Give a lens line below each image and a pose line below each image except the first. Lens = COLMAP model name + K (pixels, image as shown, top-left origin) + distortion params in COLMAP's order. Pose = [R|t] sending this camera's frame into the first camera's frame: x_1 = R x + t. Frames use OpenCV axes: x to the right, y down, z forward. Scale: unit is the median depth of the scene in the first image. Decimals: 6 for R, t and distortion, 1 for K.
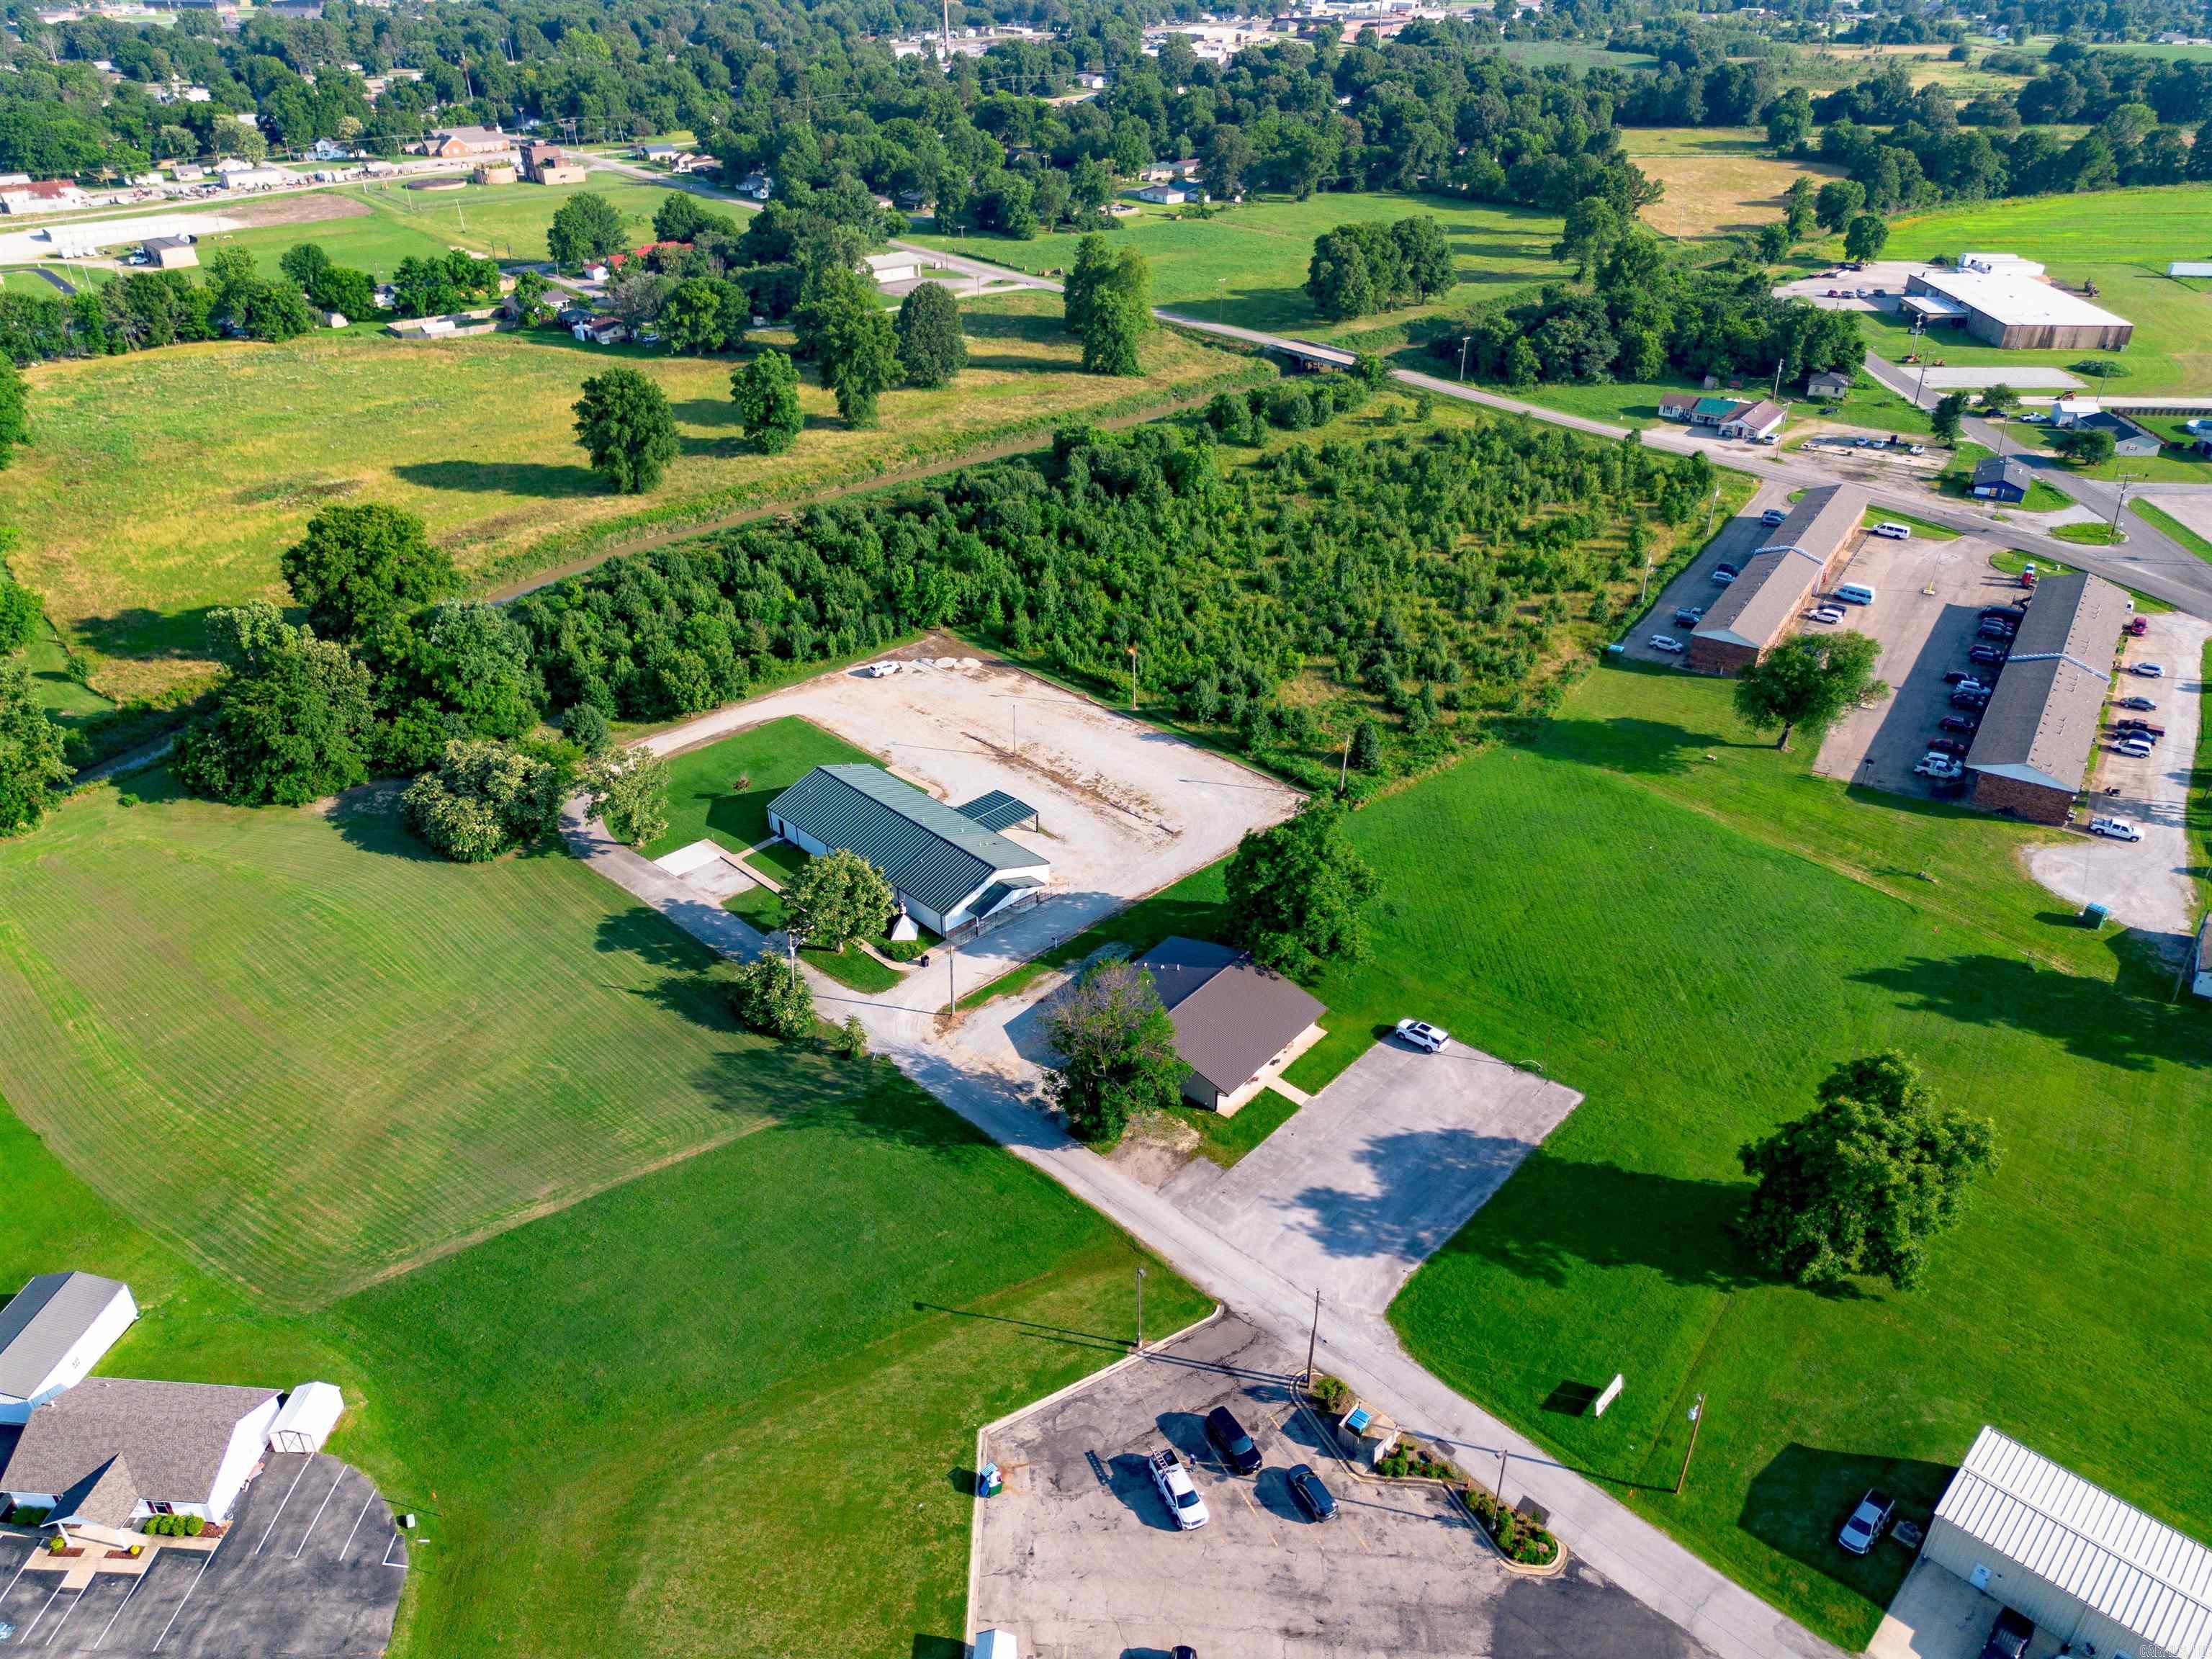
lens RADIAL K [[1575.6, 0, 1106.0], [0, 1575.6, 829.5], [0, 0, 1]] dist [0.057787, -0.051125]
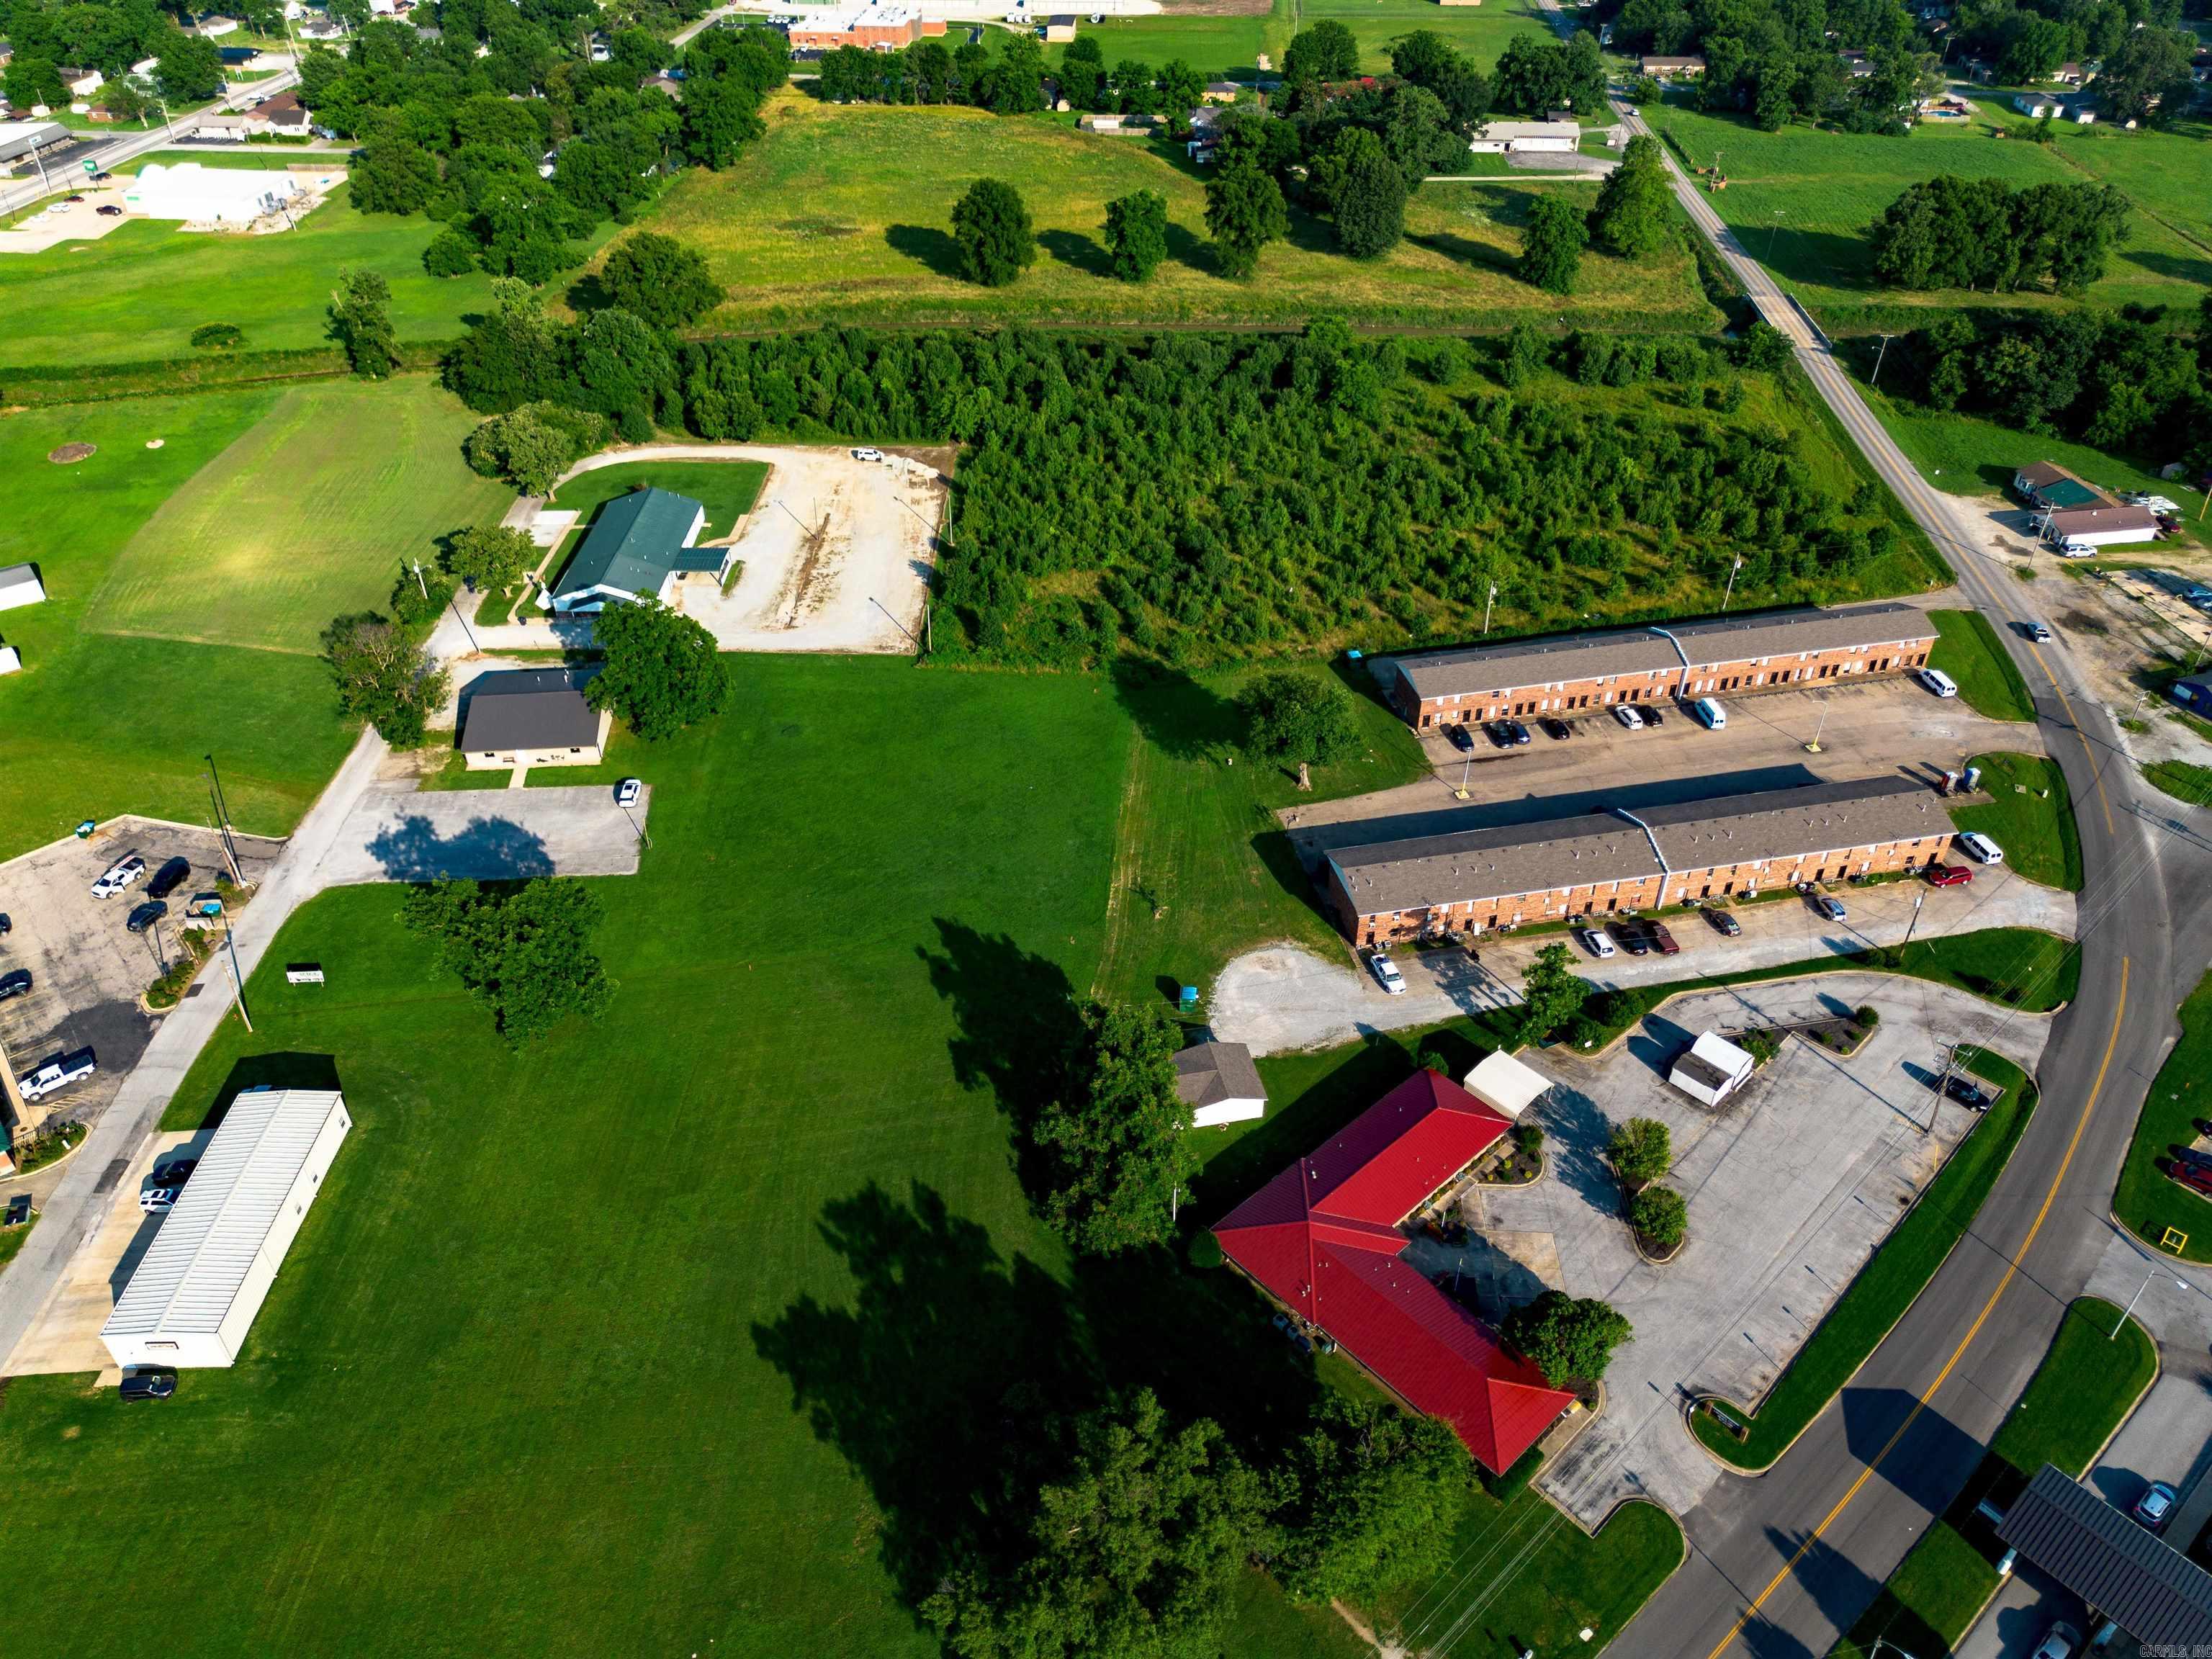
lens RADIAL K [[1575.6, 0, 1106.0], [0, 1575.6, 829.5], [0, 0, 1]] dist [0.057787, -0.051125]
pose [[0.708641, 0.419503, -0.567314, 0.886573], [-0.356550, 0.906747, 0.225127, -0.196543], [0.608851, 0.042742, 0.792132, 0.157005]]
